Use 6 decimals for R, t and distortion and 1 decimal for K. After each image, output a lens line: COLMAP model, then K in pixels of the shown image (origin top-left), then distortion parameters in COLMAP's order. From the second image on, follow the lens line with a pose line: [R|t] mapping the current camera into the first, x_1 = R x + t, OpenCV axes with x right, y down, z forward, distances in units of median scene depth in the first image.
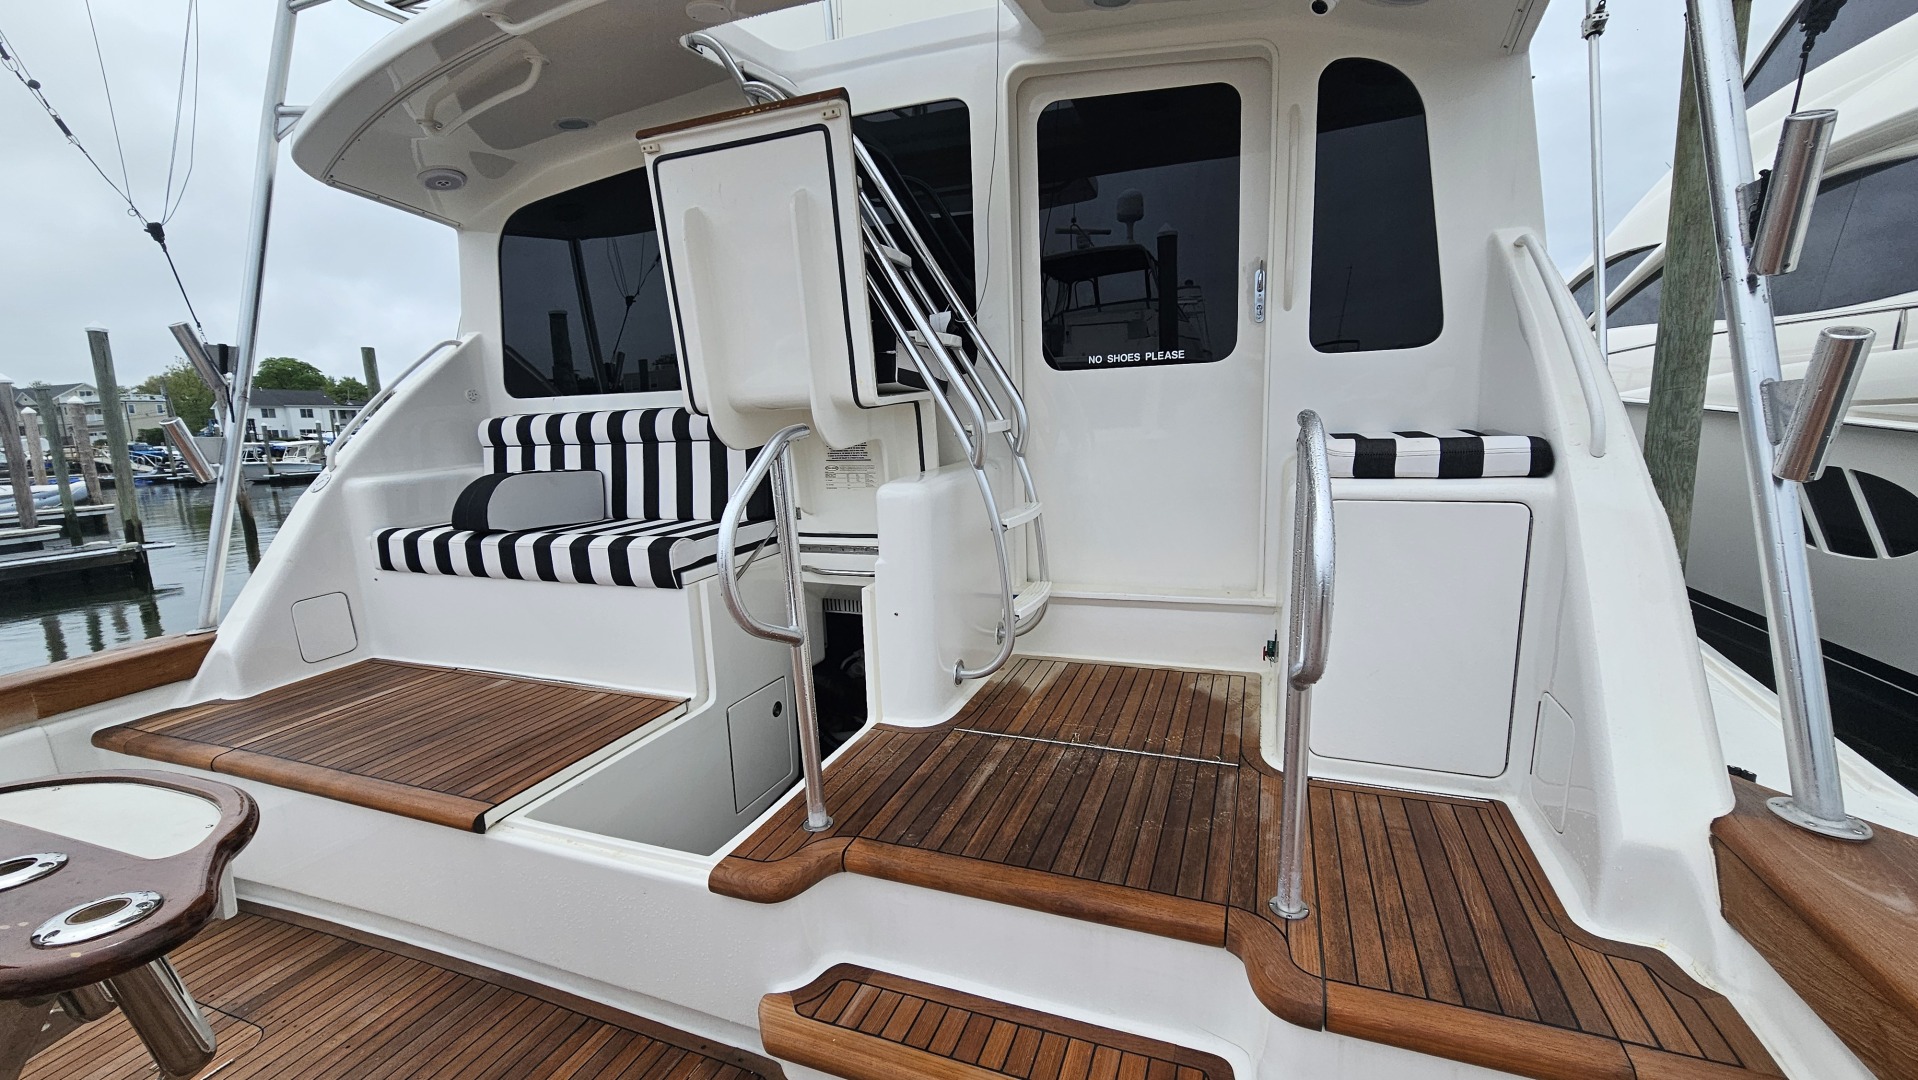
lens RADIAL K [[776.5, 0, 959.2], [0, 776.5, 548.3], [0, 0, 1]] dist [-0.002255, -0.000285]
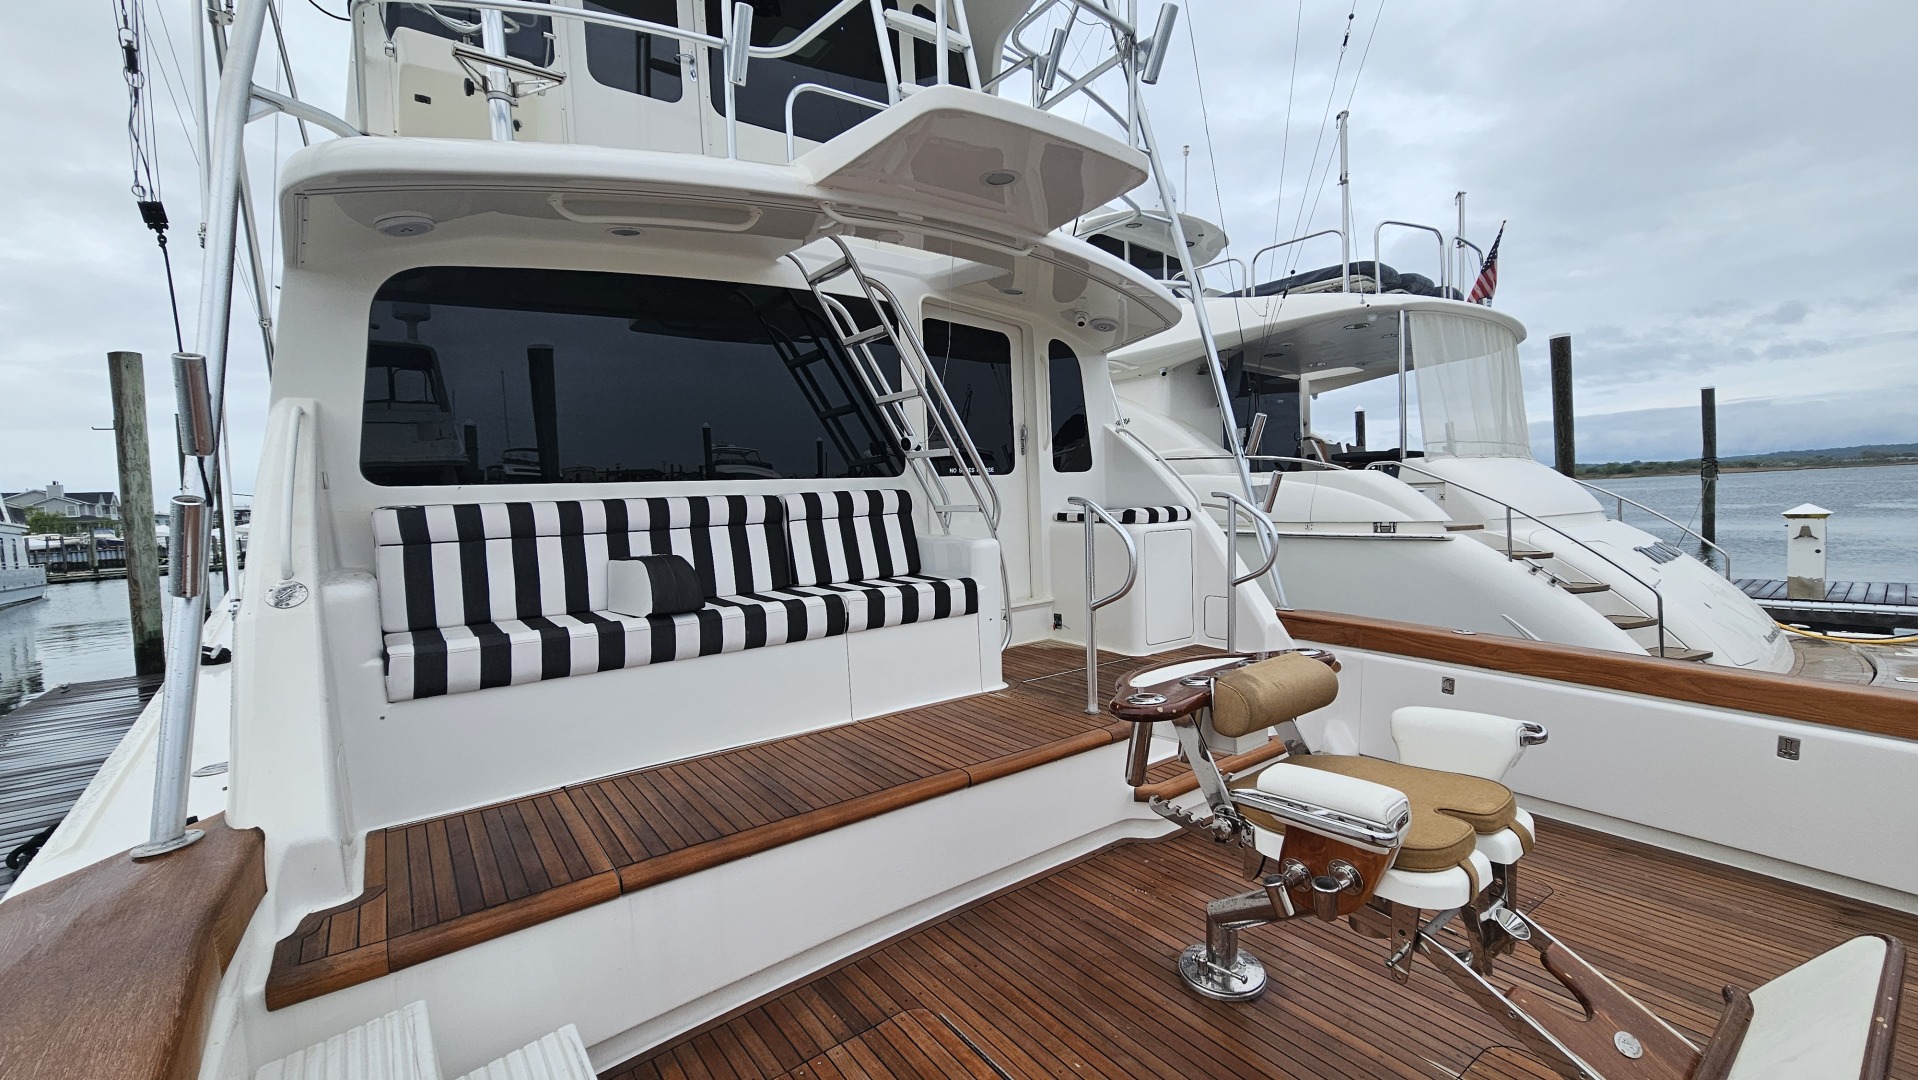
lens RADIAL K [[780.2, 0, 957.6], [0, 780.2, 544.8], [0, 0, 1]] dist [-0.001168, 0.000849]
pose [[0.535773, -0.036230, 0.843584, -1.310904], [0.167106, 0.983868, -0.063876, 0.021528], [-0.827661, 0.175191, 0.533184, 0.143492]]
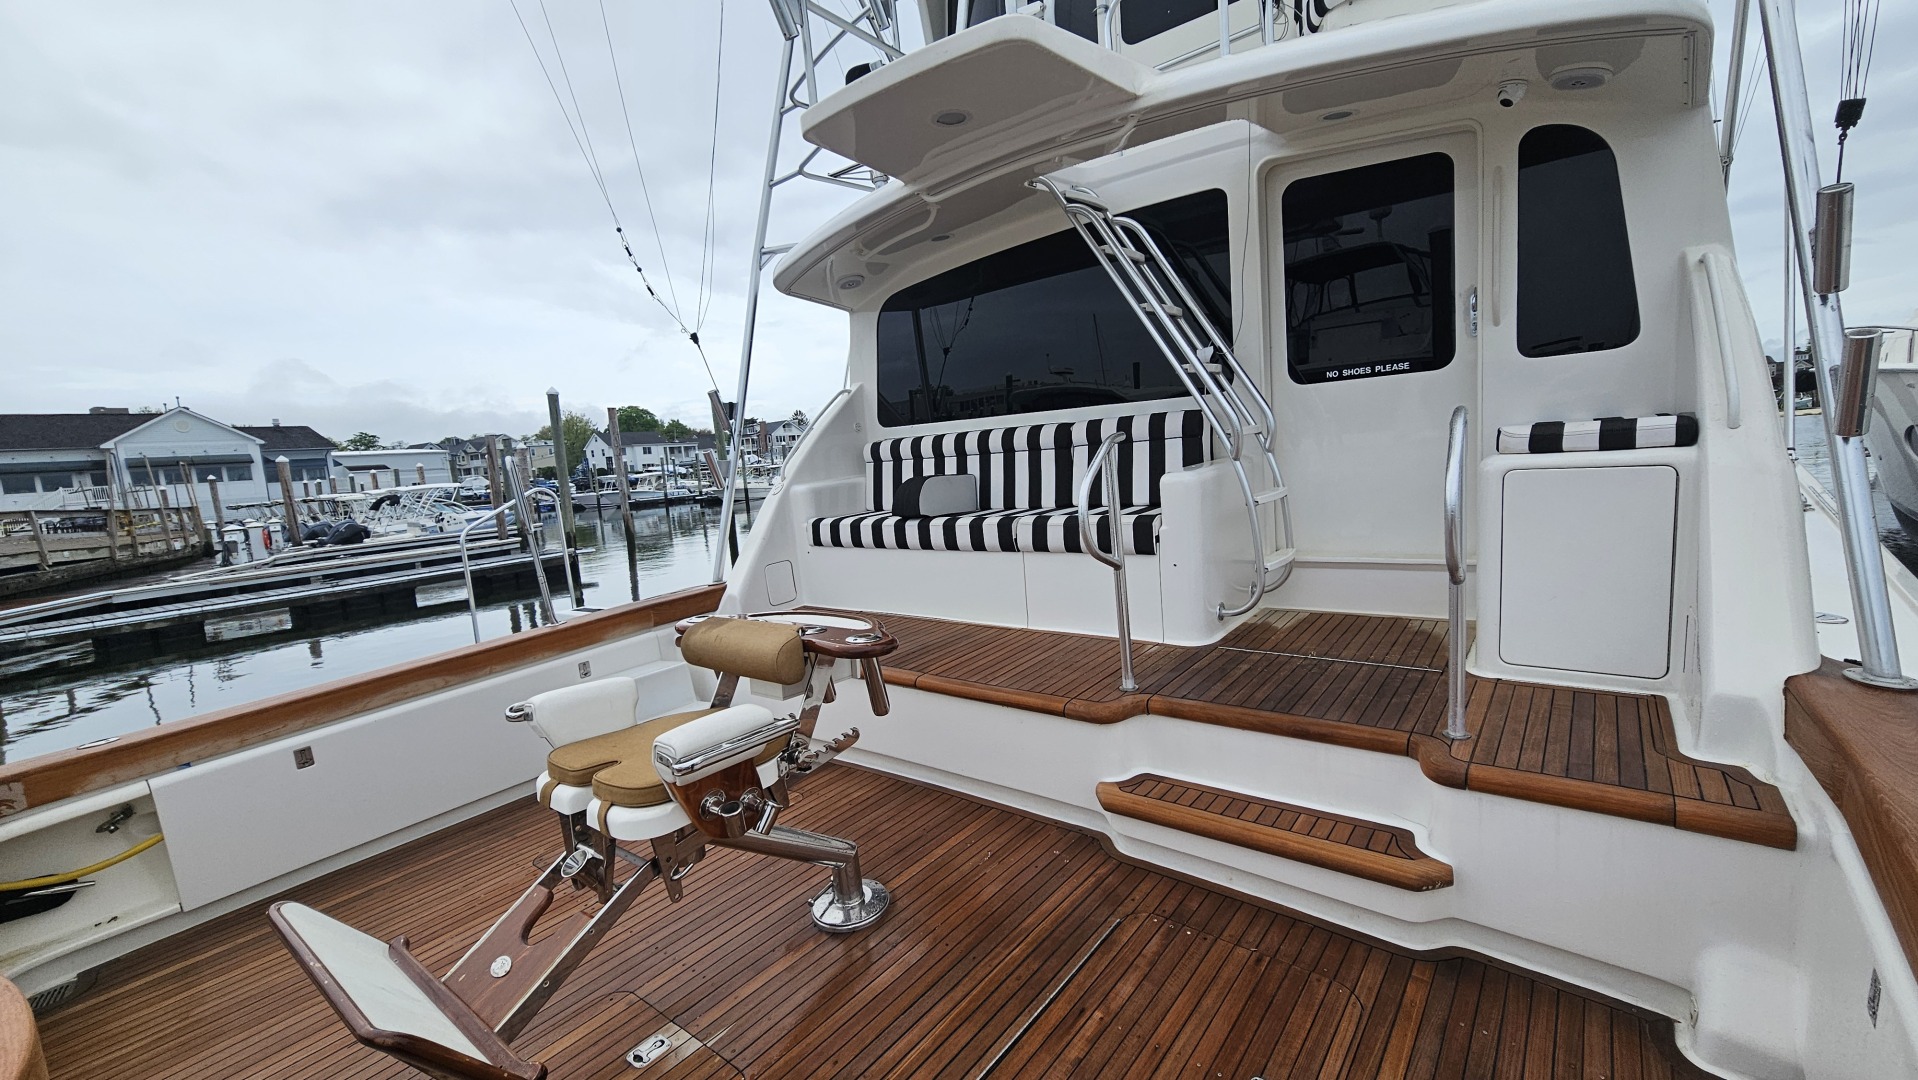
lens RADIAL K [[777.6, 0, 961.7], [0, 777.6, 545.6], [0, 0, 1]] dist [-0.002621, 0.000301]
pose [[0.952970, -0.002779, -0.303052, -0.019139], [-0.004620, 0.999709, -0.023696, 0.074903], [0.303029, 0.023982, 0.952679, -0.413198]]
